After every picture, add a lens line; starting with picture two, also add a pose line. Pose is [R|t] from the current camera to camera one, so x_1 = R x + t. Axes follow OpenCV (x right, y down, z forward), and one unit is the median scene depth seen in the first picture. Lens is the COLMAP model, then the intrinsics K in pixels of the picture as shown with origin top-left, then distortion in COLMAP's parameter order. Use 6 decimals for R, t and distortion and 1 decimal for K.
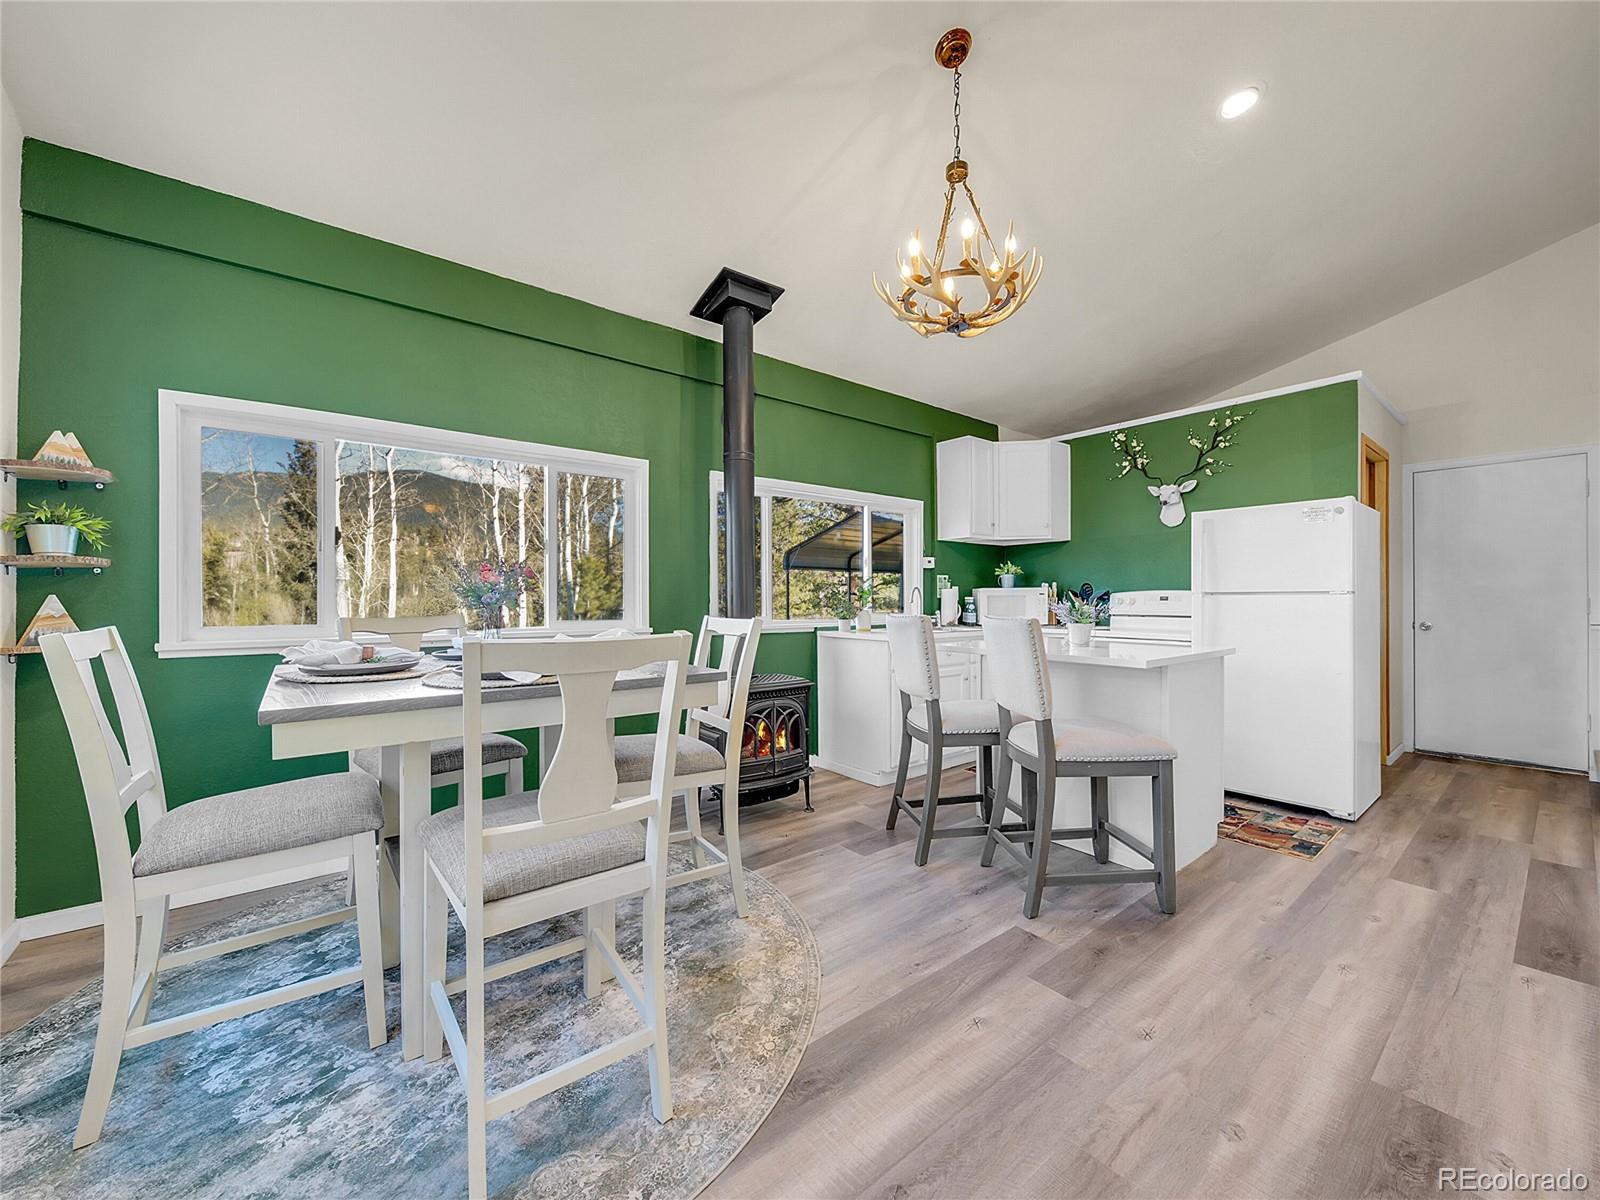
lens RADIAL K [[635.8, 0, 803.3], [0, 635.8, 573.0], [0, 0, 1]] dist [0.009037, 0.000022]
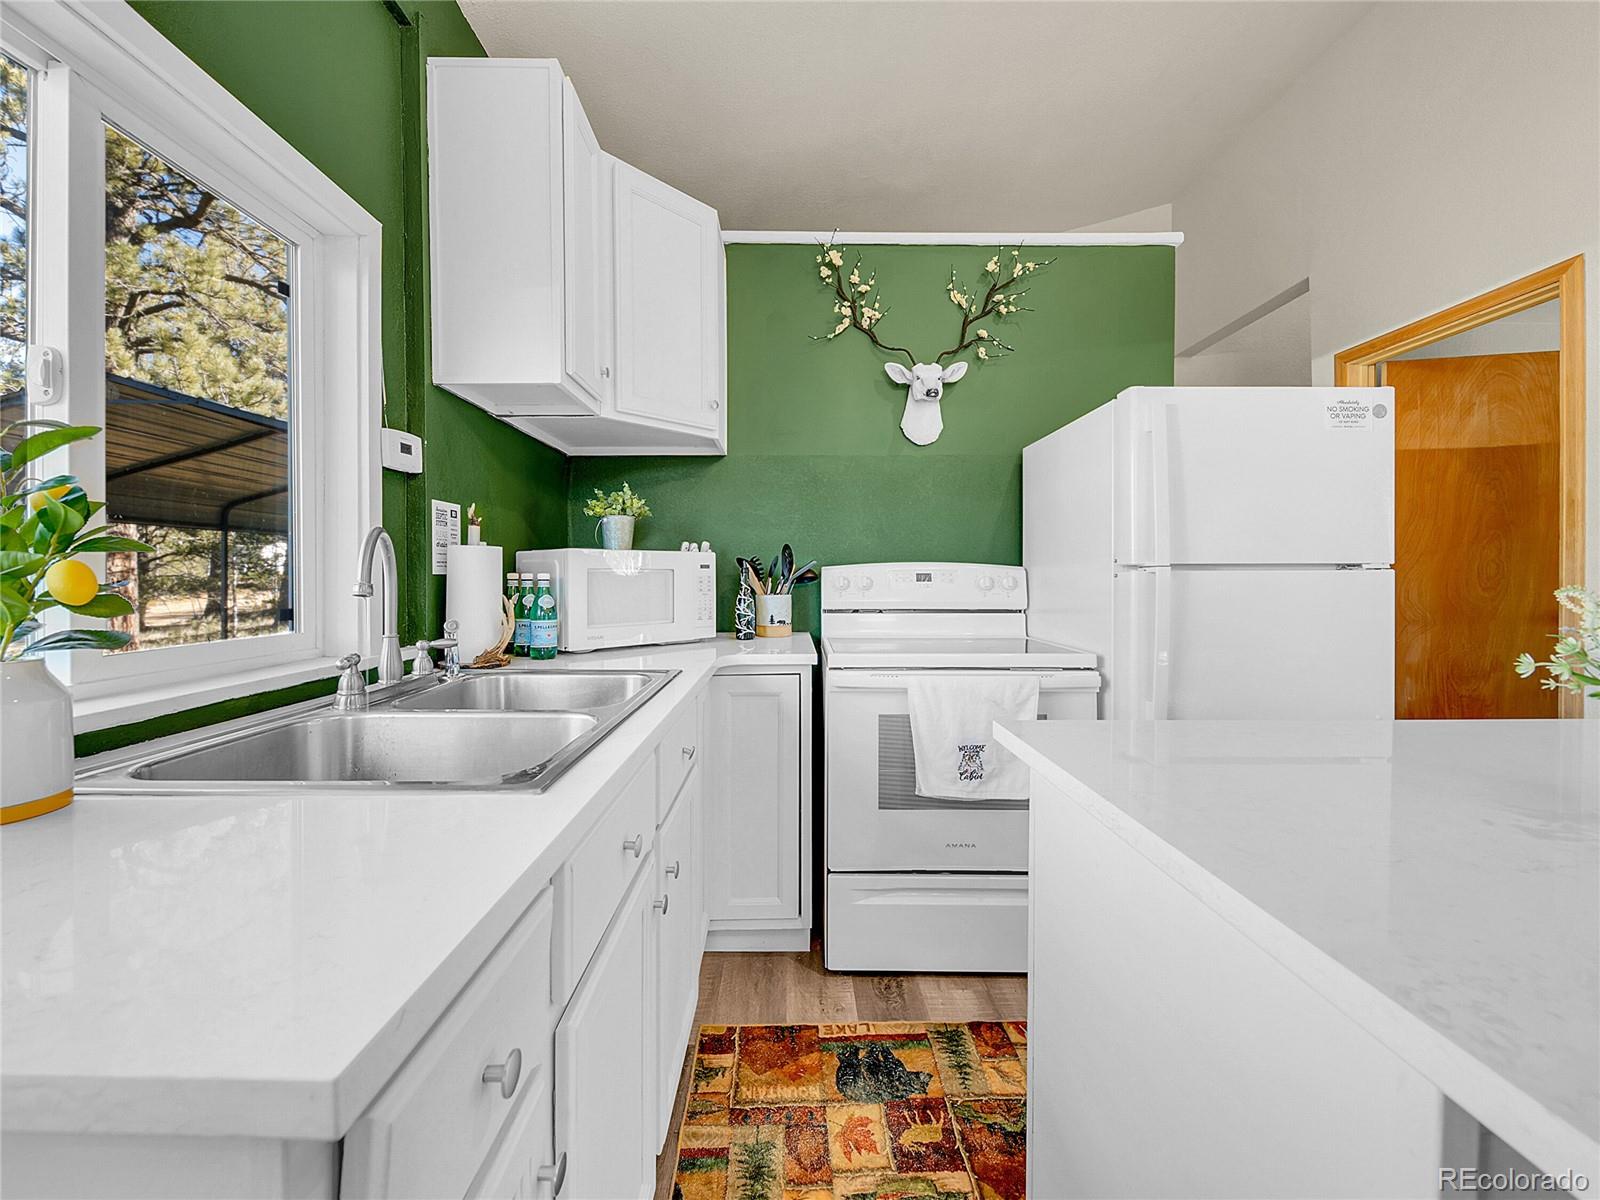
lens RADIAL K [[635.8, 0, 803.3], [0, 635.8, 573.0], [0, 0, 1]] dist [0.009037, 0.000022]
pose [[0.625225, 0.003399, 0.780437, 0.088831], [-0.032599, 0.999232, 0.021764, 0.026047], [-0.779763, -0.039049, 0.624856, 0.691612]]
